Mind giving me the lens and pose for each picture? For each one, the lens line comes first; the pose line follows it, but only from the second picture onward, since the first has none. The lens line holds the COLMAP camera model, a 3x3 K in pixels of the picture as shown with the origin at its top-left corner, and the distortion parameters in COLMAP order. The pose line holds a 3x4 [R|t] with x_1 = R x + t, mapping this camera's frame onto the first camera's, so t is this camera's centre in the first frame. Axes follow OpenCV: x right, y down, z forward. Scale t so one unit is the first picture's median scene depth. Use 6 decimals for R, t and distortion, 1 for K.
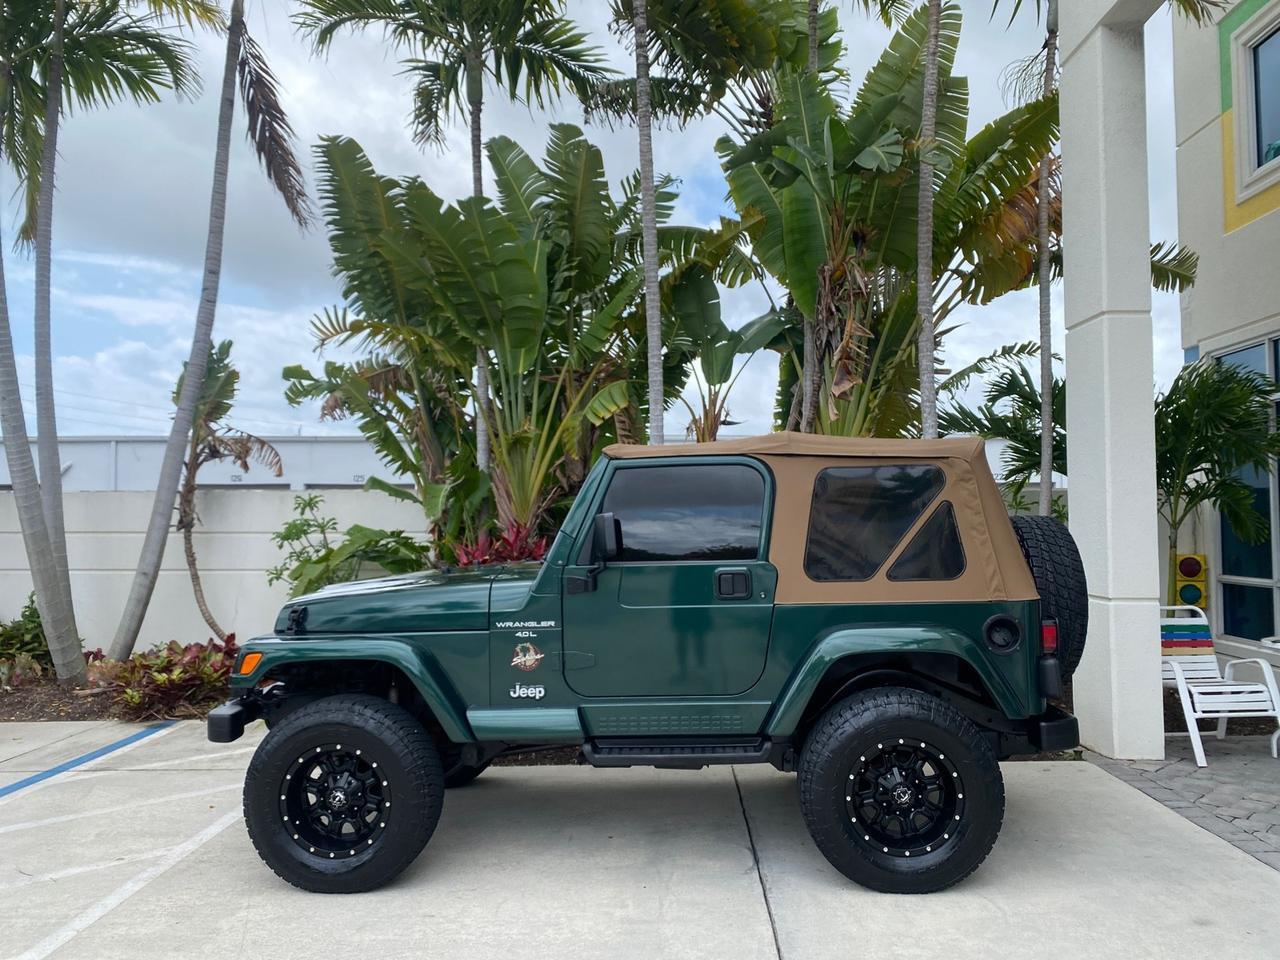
lens RADIAL K [[977.9, 0, 632.3], [0, 977.9, 481.1], [0, 0, 1]] dist [0.025402, -0.022840]
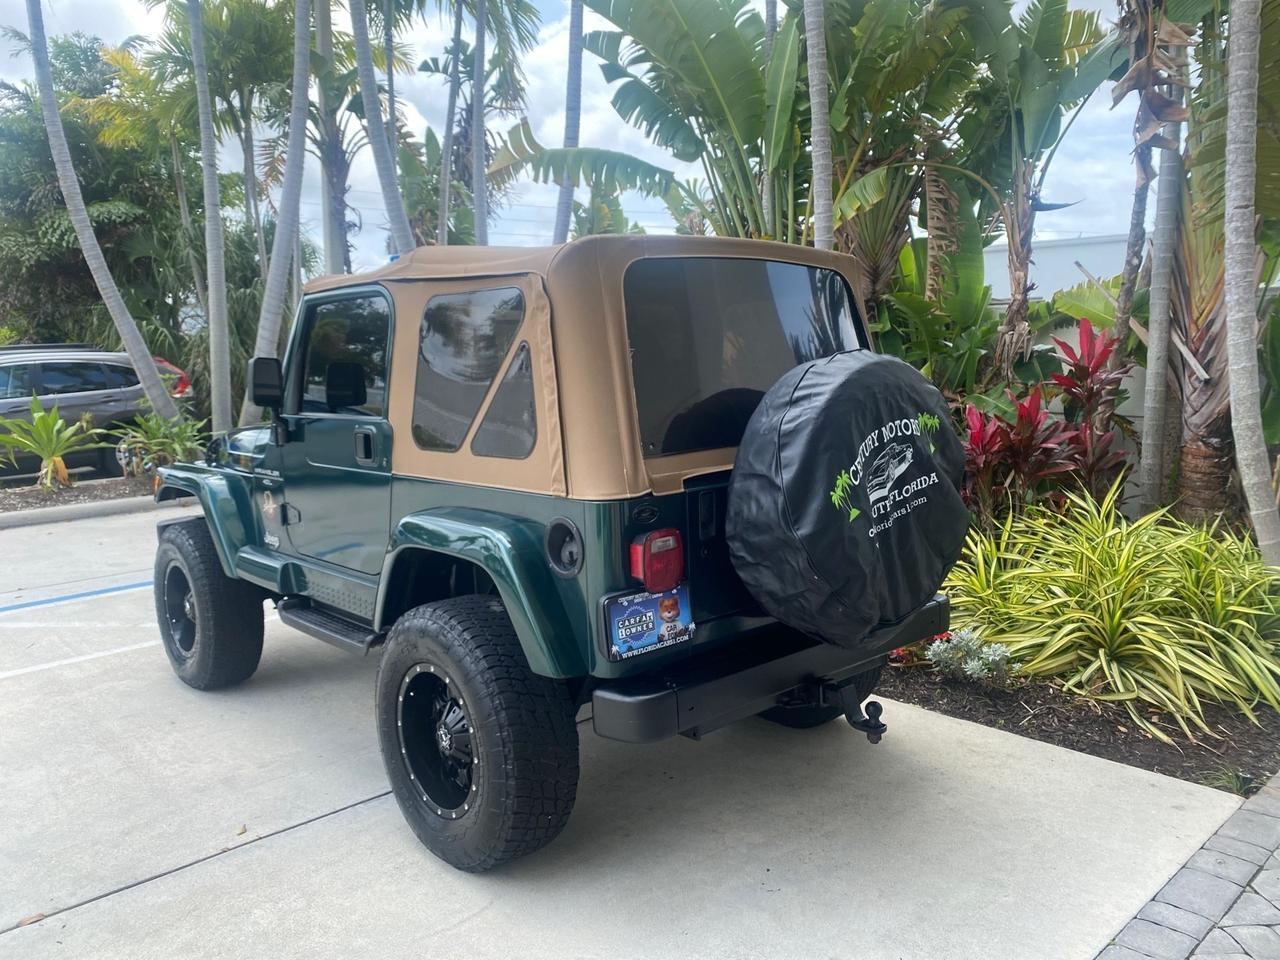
lens RADIAL K [[977.9, 0, 636.5], [0, 977.9, 473.8], [0, 0, 1]] dist [0.025402, -0.022840]
pose [[0.713676, 0.086557, -0.695107, 0.459865], [0.040020, 0.985677, 0.163829, 0.001832], [0.699331, -0.144739, 0.699990, 0.315440]]
